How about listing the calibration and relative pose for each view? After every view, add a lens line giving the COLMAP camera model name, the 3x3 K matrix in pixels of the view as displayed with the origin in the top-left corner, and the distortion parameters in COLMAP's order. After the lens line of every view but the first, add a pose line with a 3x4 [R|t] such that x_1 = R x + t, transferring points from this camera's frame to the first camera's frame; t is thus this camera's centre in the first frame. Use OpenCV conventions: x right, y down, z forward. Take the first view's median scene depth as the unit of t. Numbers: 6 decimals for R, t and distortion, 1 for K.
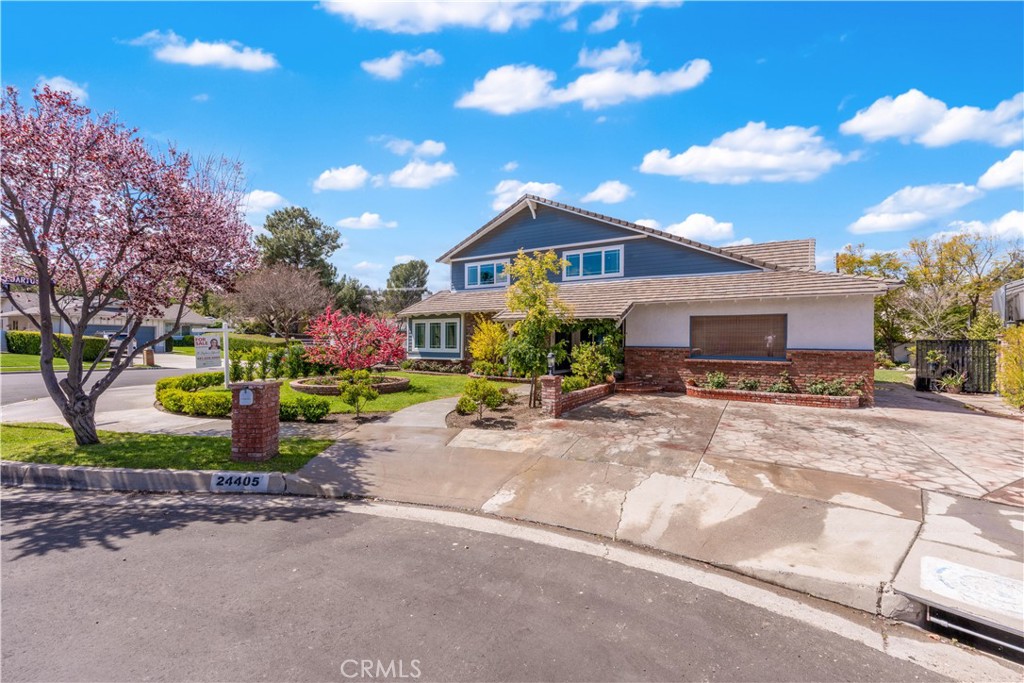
lens RADIAL K [[412.5, 0, 510.2], [0, 412.5, 343.7], [0, 0, 1]] dist [-0.001782, -0.000422]
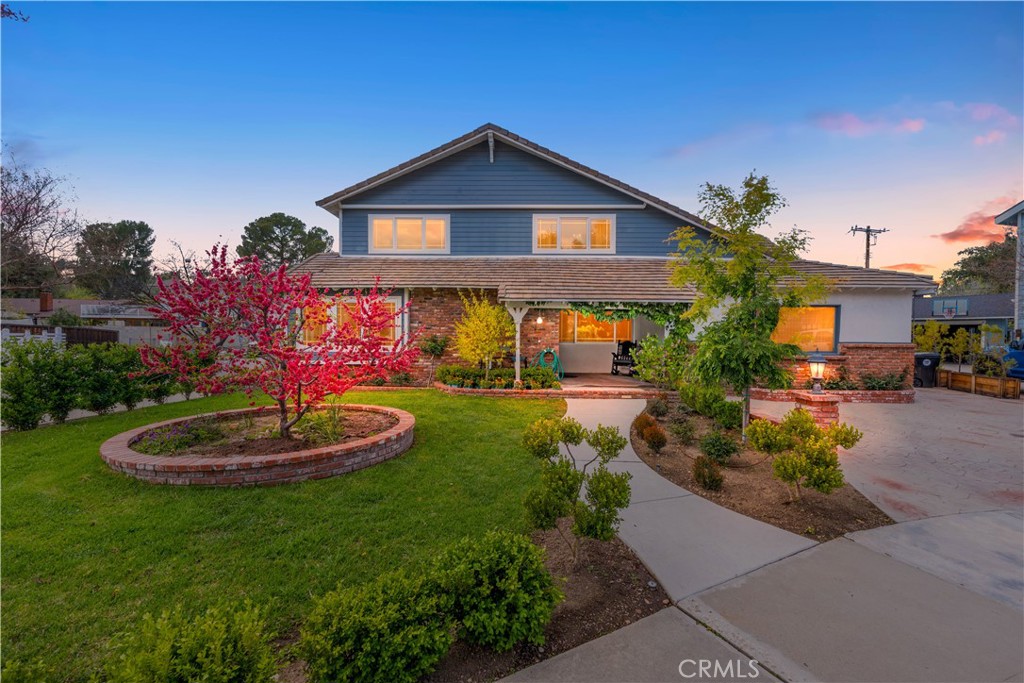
lens RADIAL K [[413.6, 0, 502.3], [0, 413.6, 346.9], [0, 0, 1]] dist [0.000192, -0.000008]
pose [[0.862476, -0.013364, 0.505921, -0.299482], [0.000453, 0.999671, 0.025634, -0.000654], [-0.506097, -0.021880, 0.862199, 0.372184]]
